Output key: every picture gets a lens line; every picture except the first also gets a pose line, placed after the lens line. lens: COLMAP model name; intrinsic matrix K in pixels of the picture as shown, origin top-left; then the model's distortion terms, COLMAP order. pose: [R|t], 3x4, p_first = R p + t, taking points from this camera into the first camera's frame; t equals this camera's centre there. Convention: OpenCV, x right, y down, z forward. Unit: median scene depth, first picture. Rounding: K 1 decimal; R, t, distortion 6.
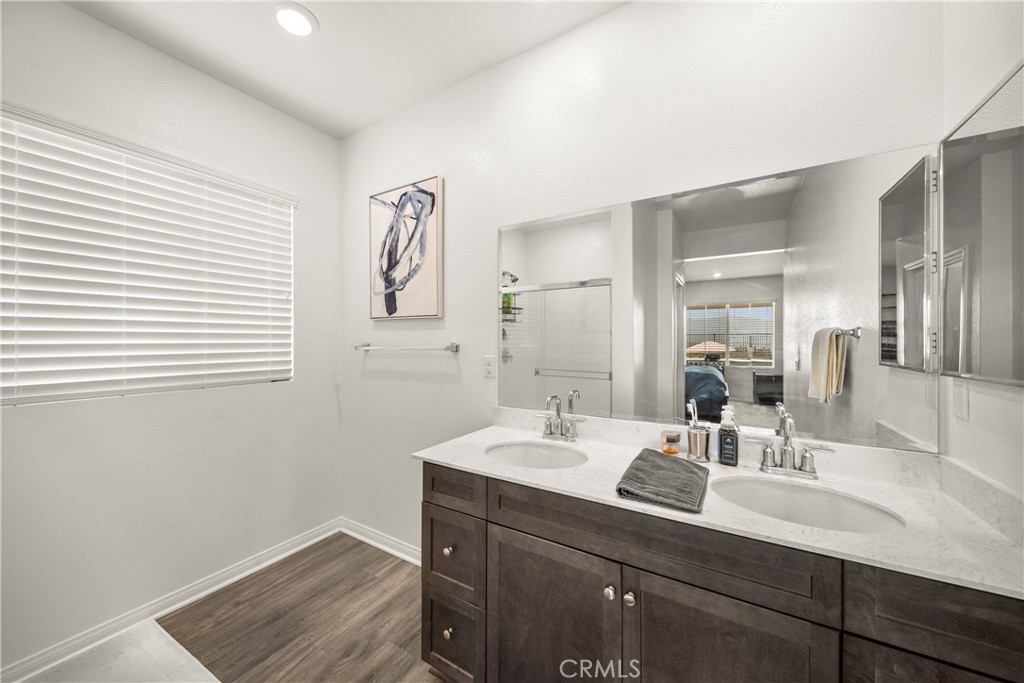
lens RADIAL K [[364.2, 0, 512.1], [0, 364.2, 338.7], [0, 0, 1]] dist [-0.001052, -0.000290]
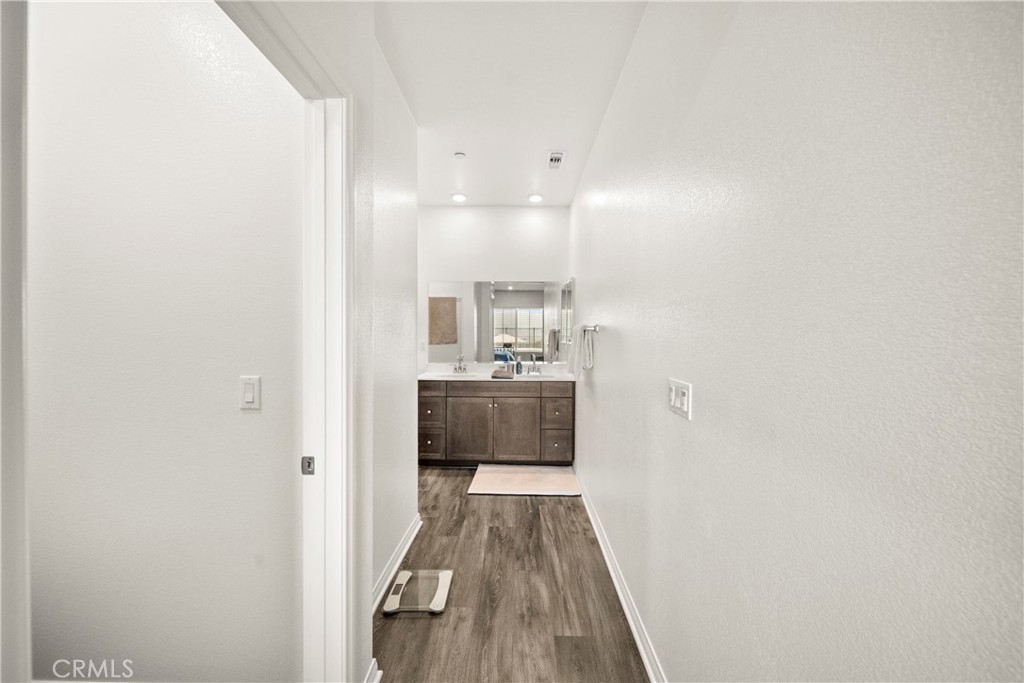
lens RADIAL K [[364.2, 0, 512.1], [0, 364.2, 338.7], [0, 0, 1]] dist [-0.001052, -0.000290]
pose [[0.865727, -0.006825, 0.500470, -1.416332], [-0.002404, 0.999839, 0.017794, -0.007854], [-0.500510, -0.016608, 0.865571, -2.318760]]
